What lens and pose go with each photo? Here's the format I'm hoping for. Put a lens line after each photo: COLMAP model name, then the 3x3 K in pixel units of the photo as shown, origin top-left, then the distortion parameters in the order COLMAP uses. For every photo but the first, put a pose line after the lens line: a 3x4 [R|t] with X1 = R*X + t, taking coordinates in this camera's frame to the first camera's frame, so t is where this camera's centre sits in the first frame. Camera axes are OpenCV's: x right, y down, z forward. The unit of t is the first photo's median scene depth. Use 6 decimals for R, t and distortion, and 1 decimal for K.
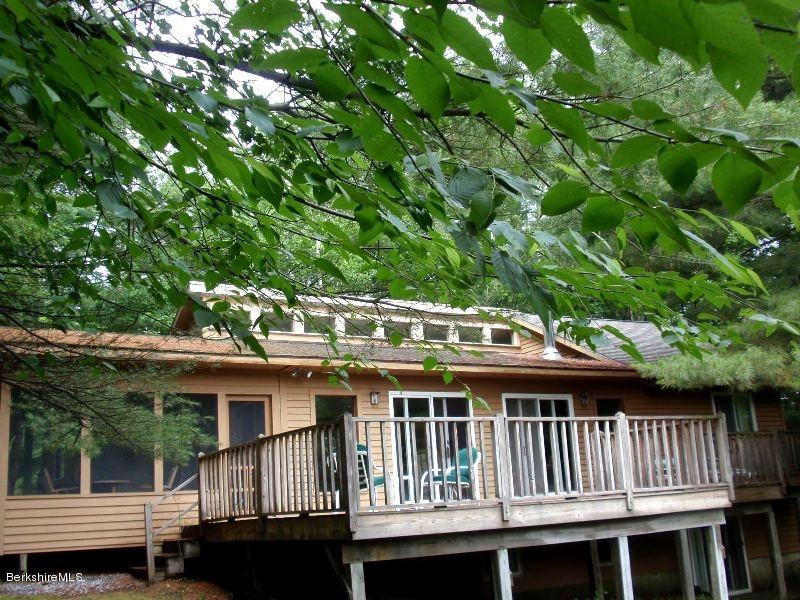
lens RADIAL K [[830.0, 0, 400.0], [0, 830.0, 300.0], [0, 0, 1]] dist [-0.074318, 0.012422]
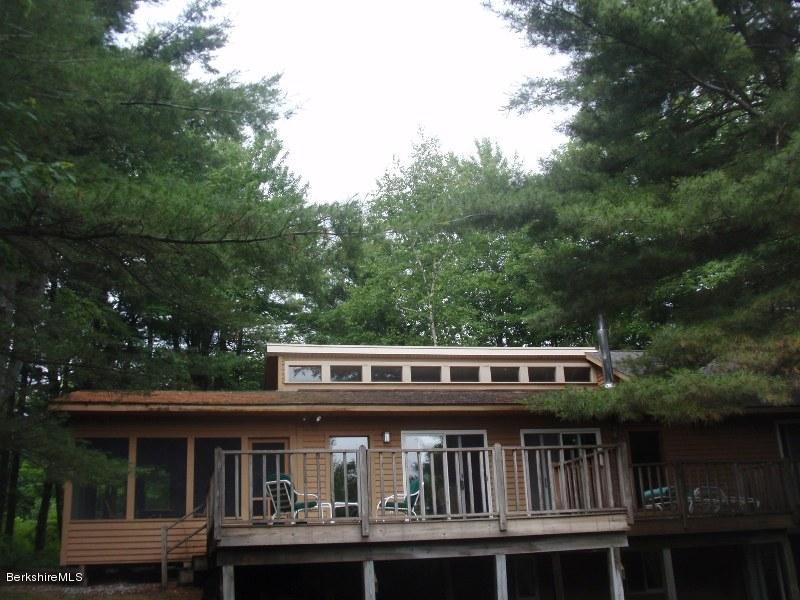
lens RADIAL K [[830.0, 0, 400.0], [0, 830.0, 300.0], [0, 0, 1]] dist [-0.074318, 0.012422]
pose [[0.950453, -0.079911, -0.300423, 0.466236], [0.063814, 0.995969, -0.063031, 0.005527], [0.304249, 0.040736, 0.951721, -0.108452]]
